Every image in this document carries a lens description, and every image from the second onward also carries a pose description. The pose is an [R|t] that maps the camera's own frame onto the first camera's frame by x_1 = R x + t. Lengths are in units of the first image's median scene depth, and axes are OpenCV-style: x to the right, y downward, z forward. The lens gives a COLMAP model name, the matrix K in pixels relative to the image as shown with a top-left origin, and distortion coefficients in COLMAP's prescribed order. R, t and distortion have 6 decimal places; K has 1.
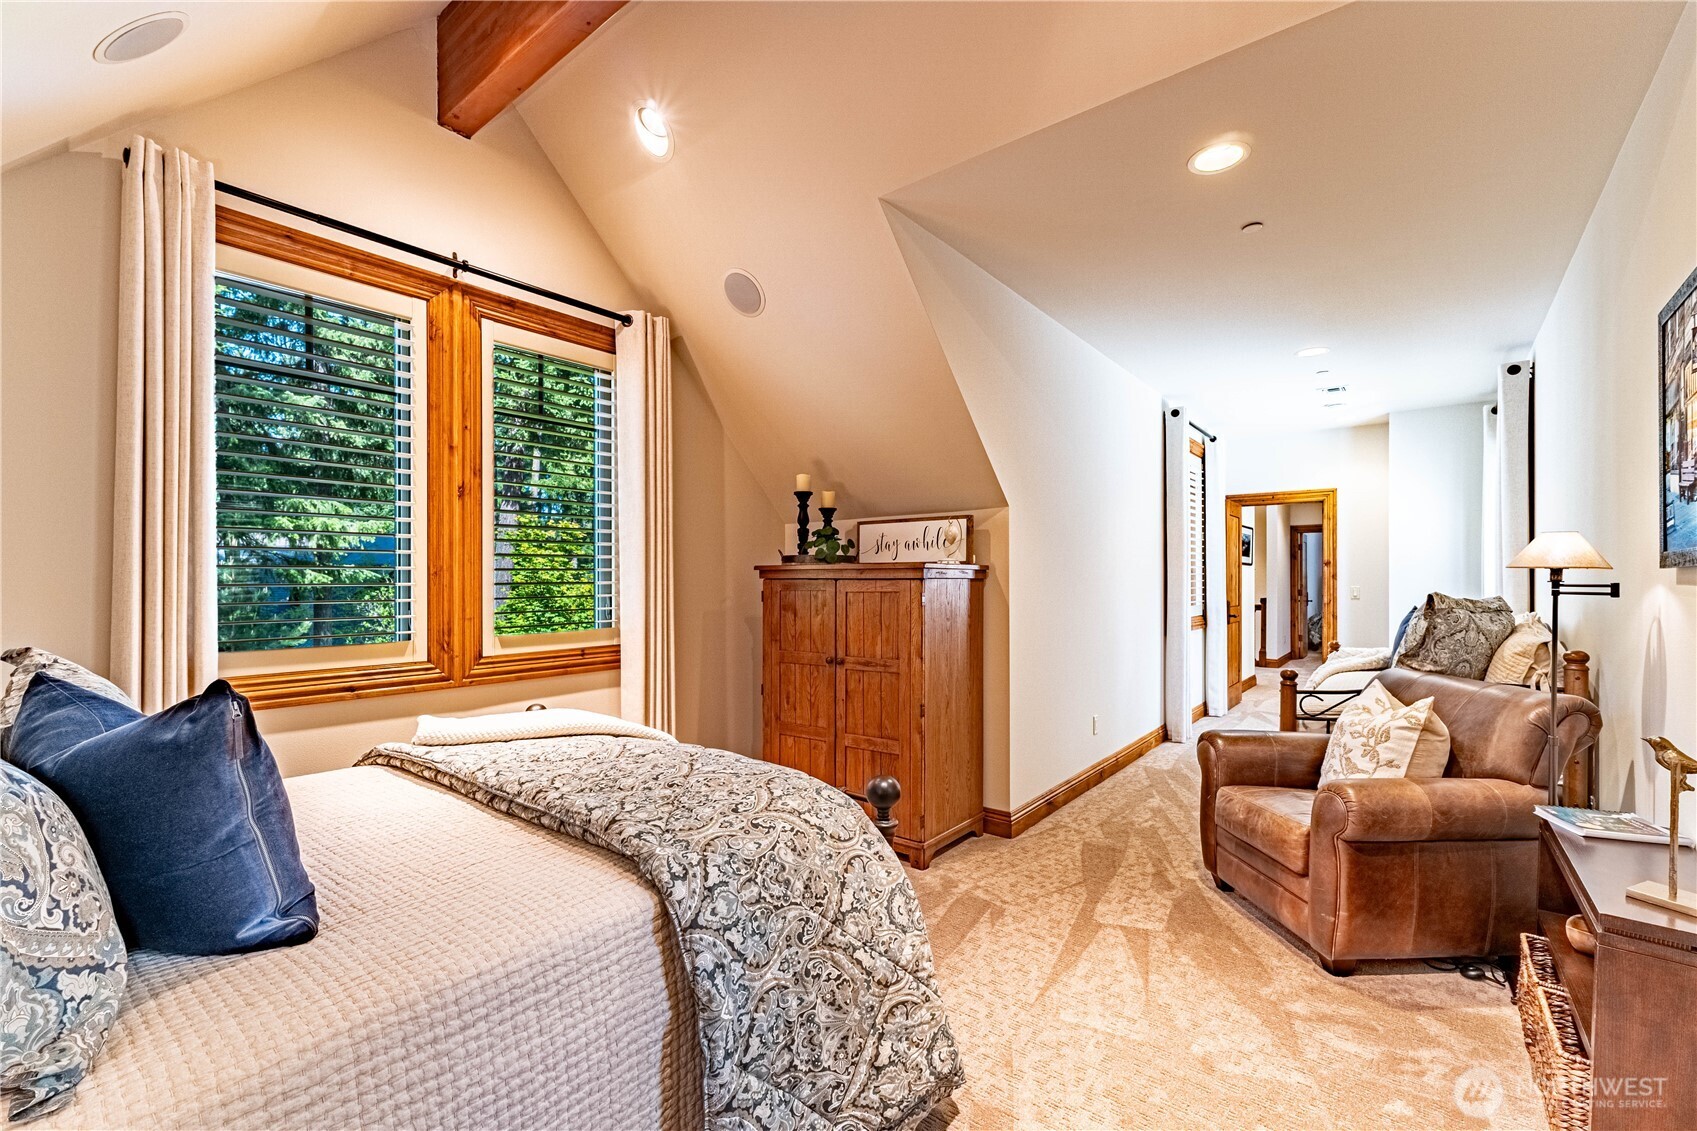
lens RADIAL K [[716.5, 0, 845.7], [0, 716.5, 577.4], [0, 0, 1]] dist [0.003026, -0.000004]
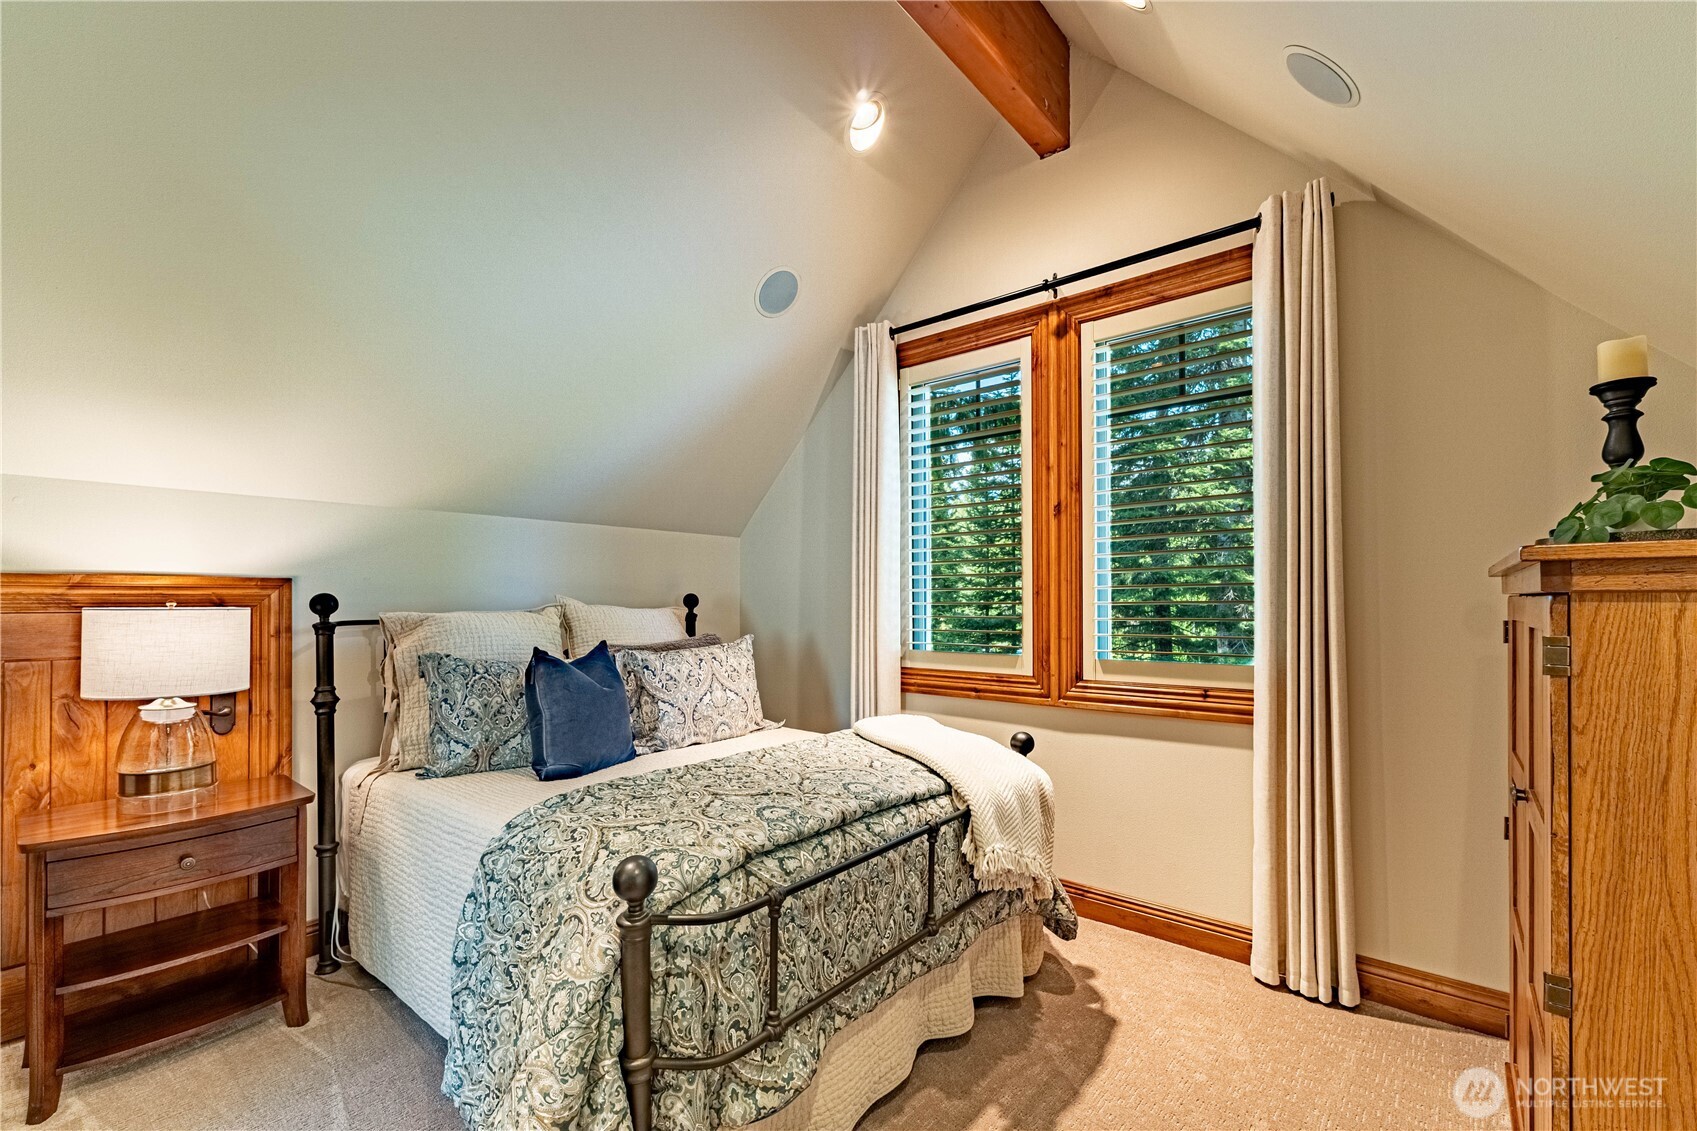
lens RADIAL K [[716.5, 0, 821.6], [0, 716.5, 595.6], [0, 0, 1]] dist [0.003026, -0.000004]
pose [[-0.031934, -0.004286, -0.999481, 0.471366], [0.008847, 0.999950, -0.004571, 0.000513], [0.999451, -0.008989, -0.031895, 0.708138]]
